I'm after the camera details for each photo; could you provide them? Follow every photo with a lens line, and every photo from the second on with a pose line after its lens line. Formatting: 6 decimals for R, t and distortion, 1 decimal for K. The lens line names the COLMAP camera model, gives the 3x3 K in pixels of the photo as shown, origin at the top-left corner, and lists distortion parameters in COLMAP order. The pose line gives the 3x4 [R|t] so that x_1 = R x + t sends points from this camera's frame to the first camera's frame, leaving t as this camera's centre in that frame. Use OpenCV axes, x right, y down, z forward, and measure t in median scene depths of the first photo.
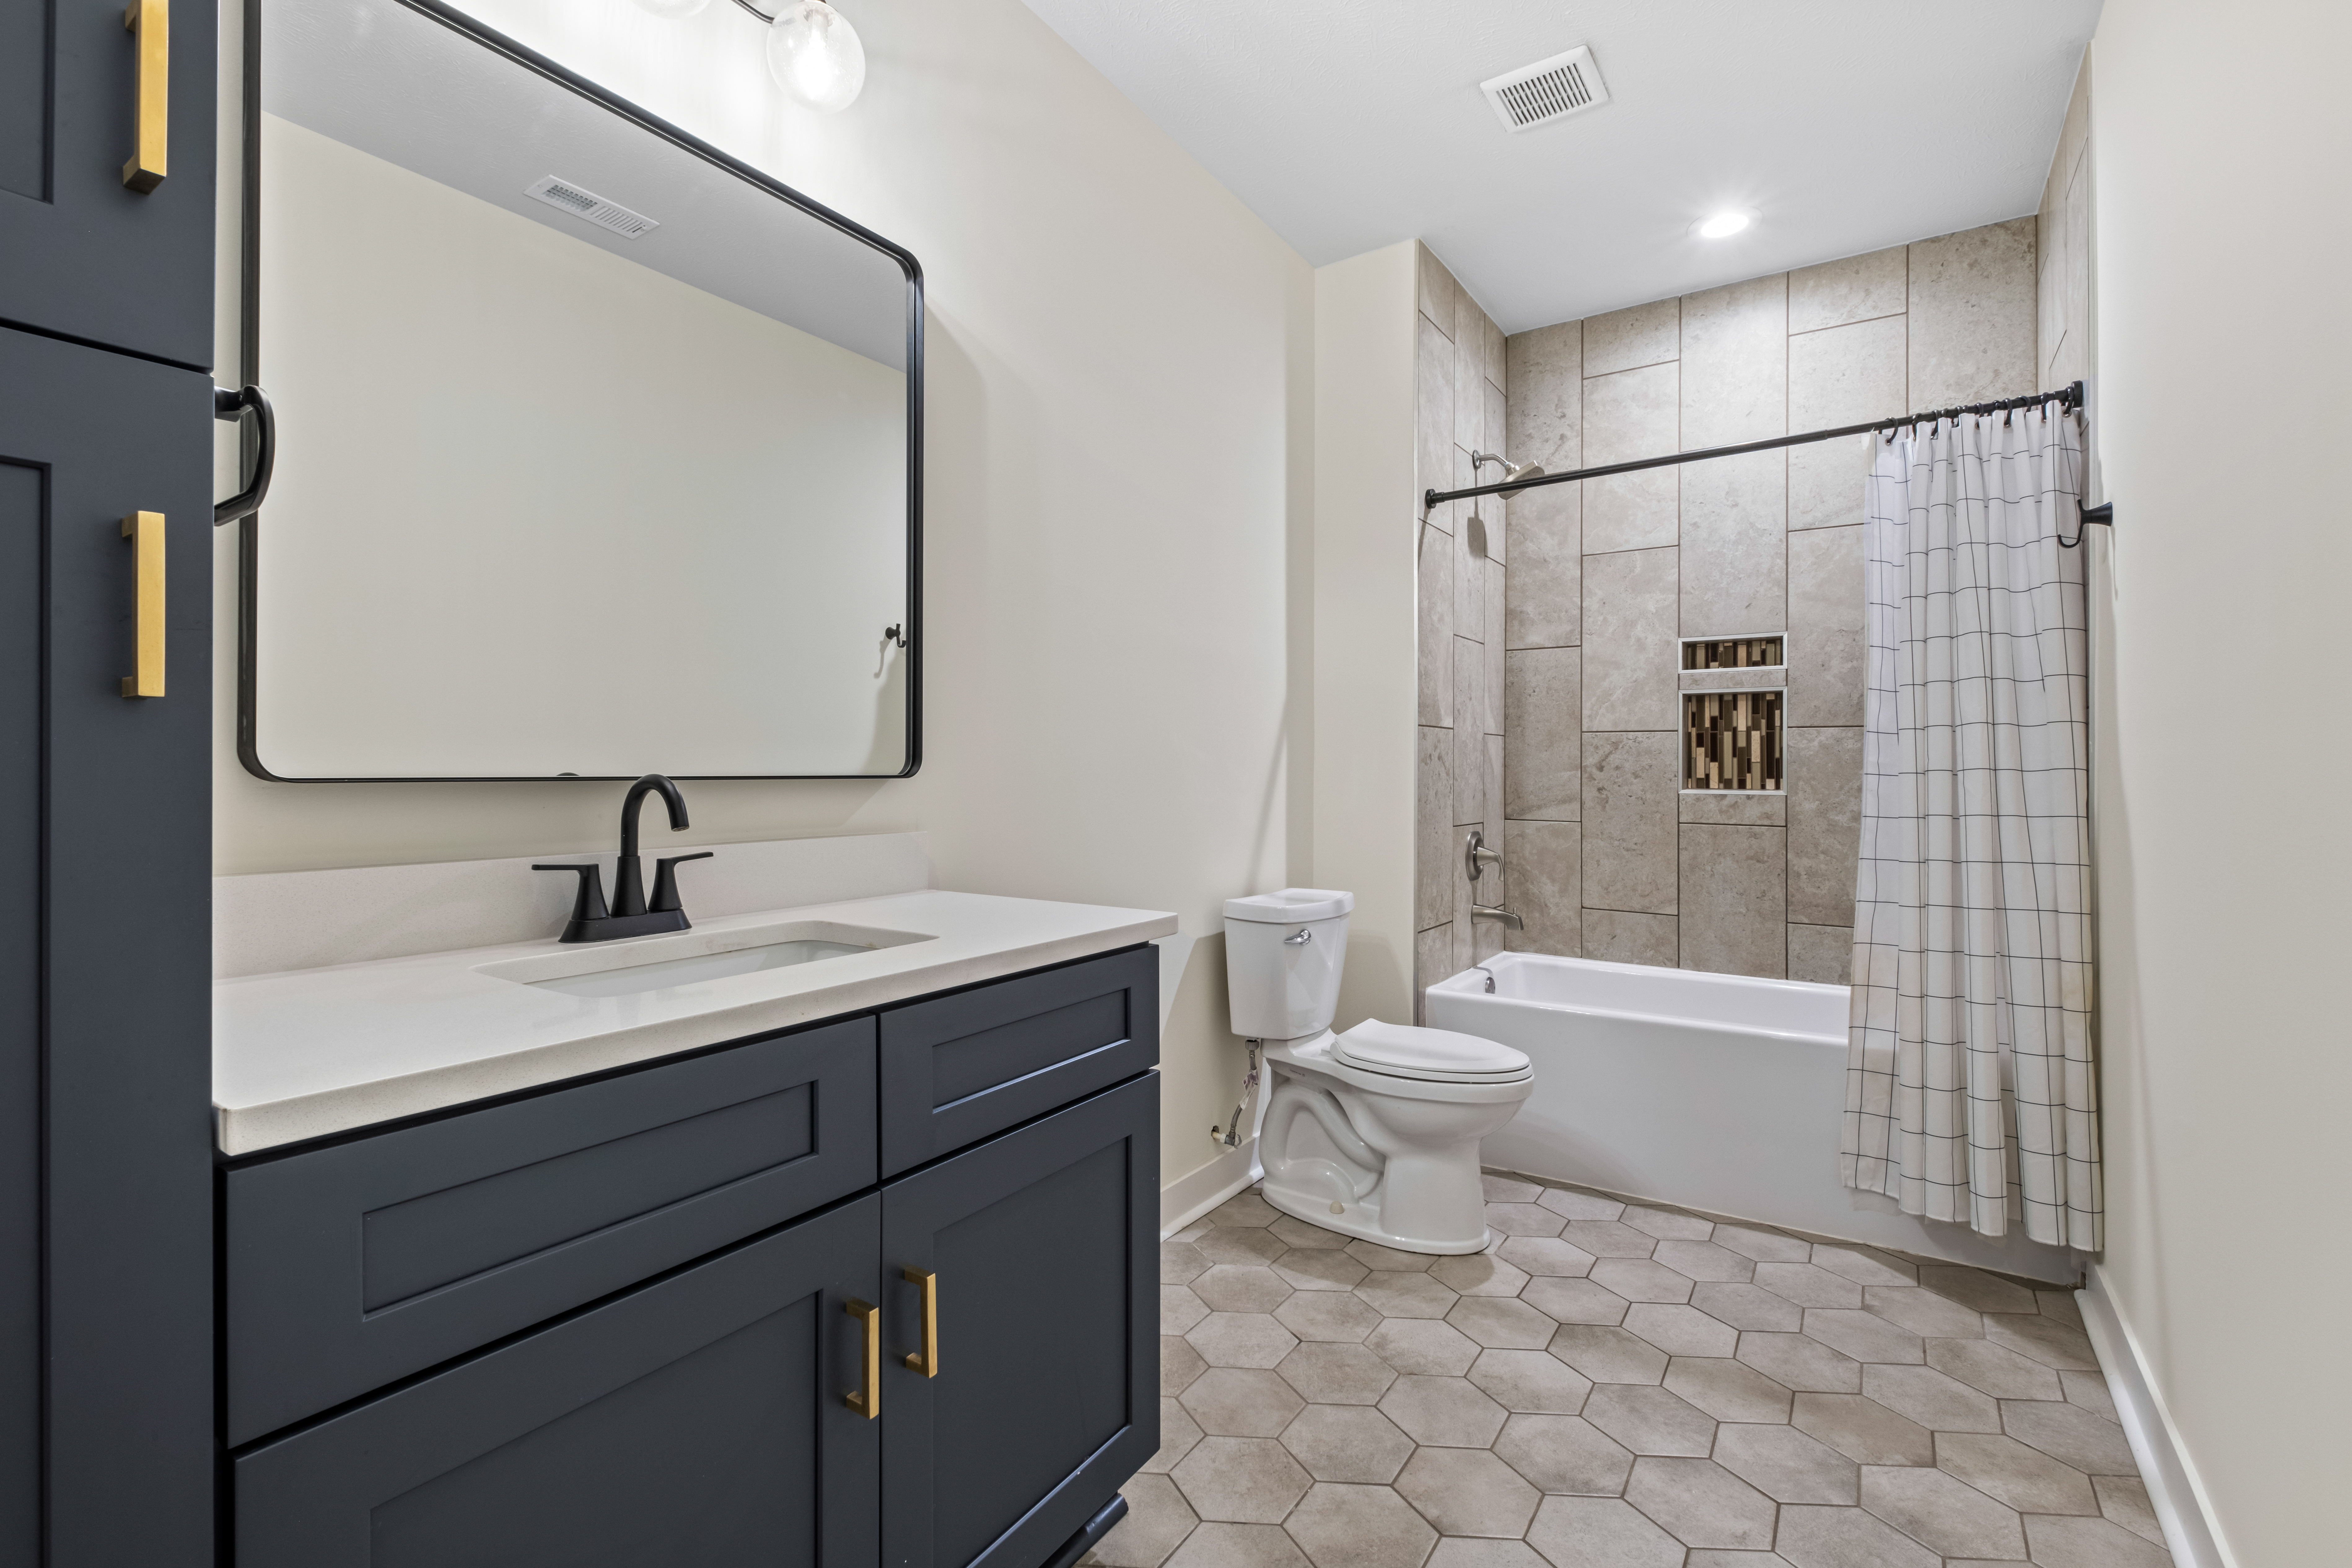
lens RADIAL K [[1043.3, 0, 1187.1], [0, 1043.3, 763.3], [0, 0, 1]] dist [0.001005, 0.000034]
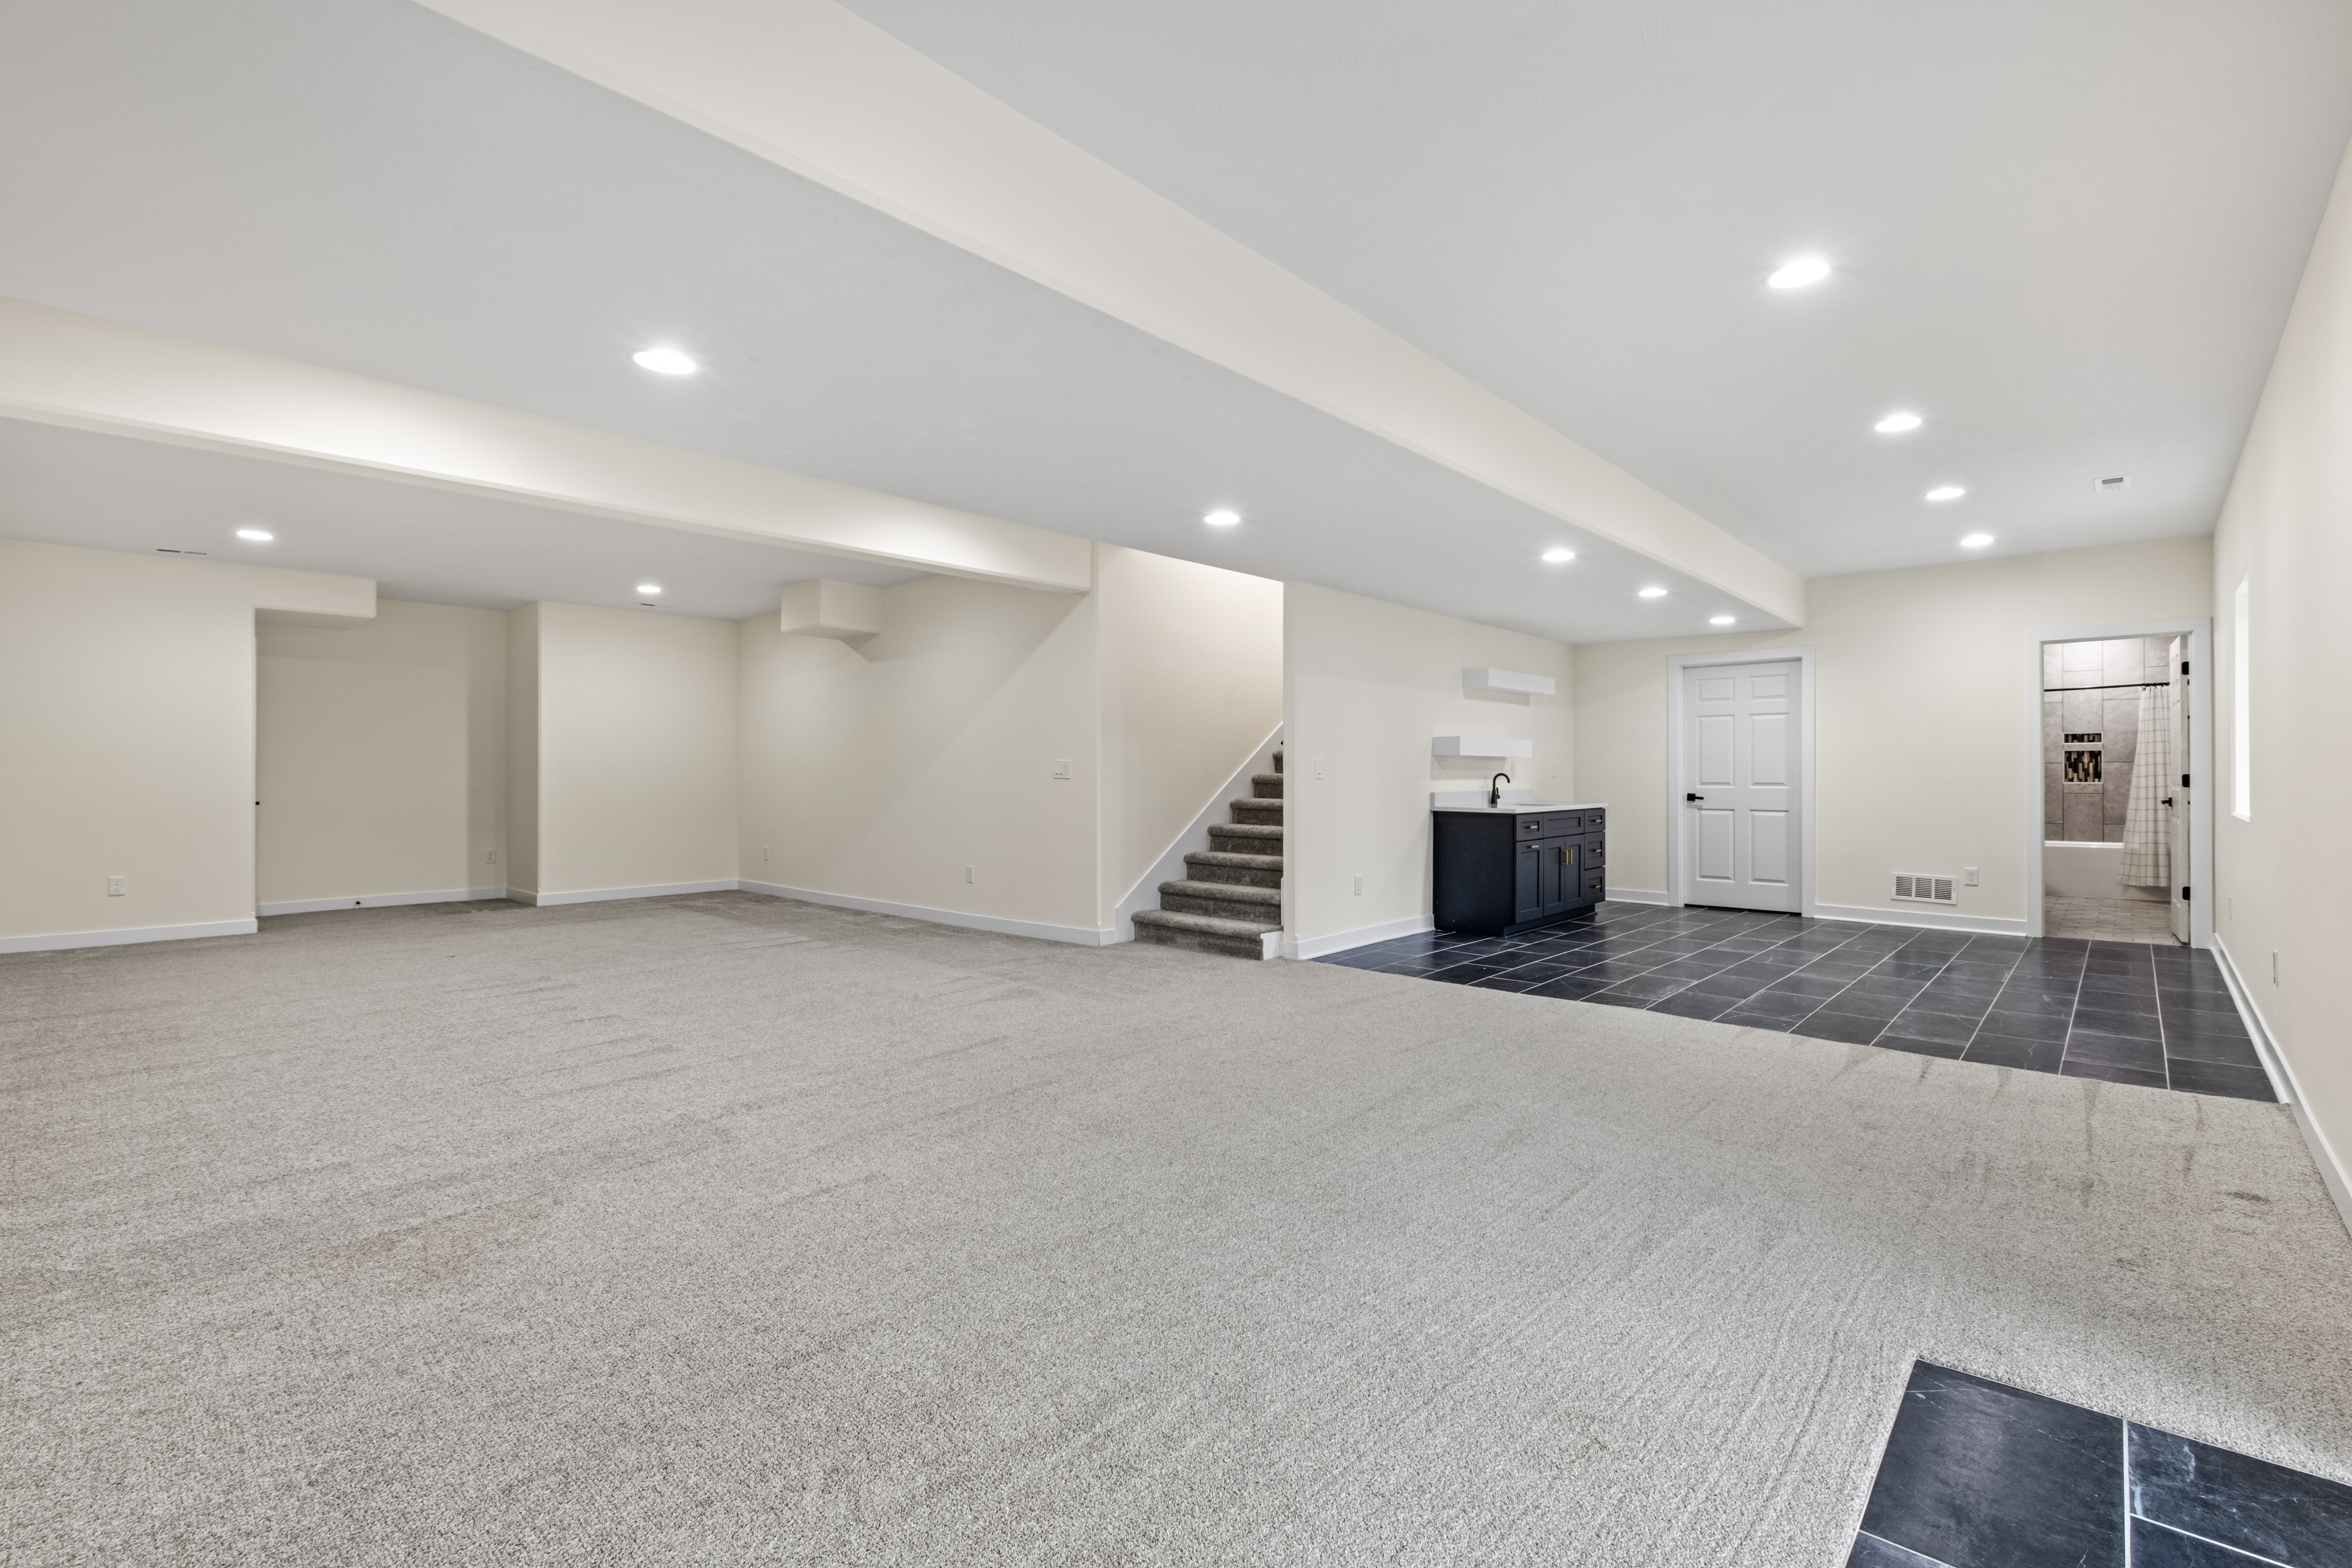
lens RADIAL K [[1043.3, 0, 1181.6], [0, 1043.3, 773.1], [0, 0, 1]] dist [0.001005, 0.000034]
pose [[0.984295, -0.003311, -0.176499, -1.586107], [0.003222, 0.999994, -0.000793, -0.007481], [0.176500, 0.000212, 0.984301, -2.559249]]
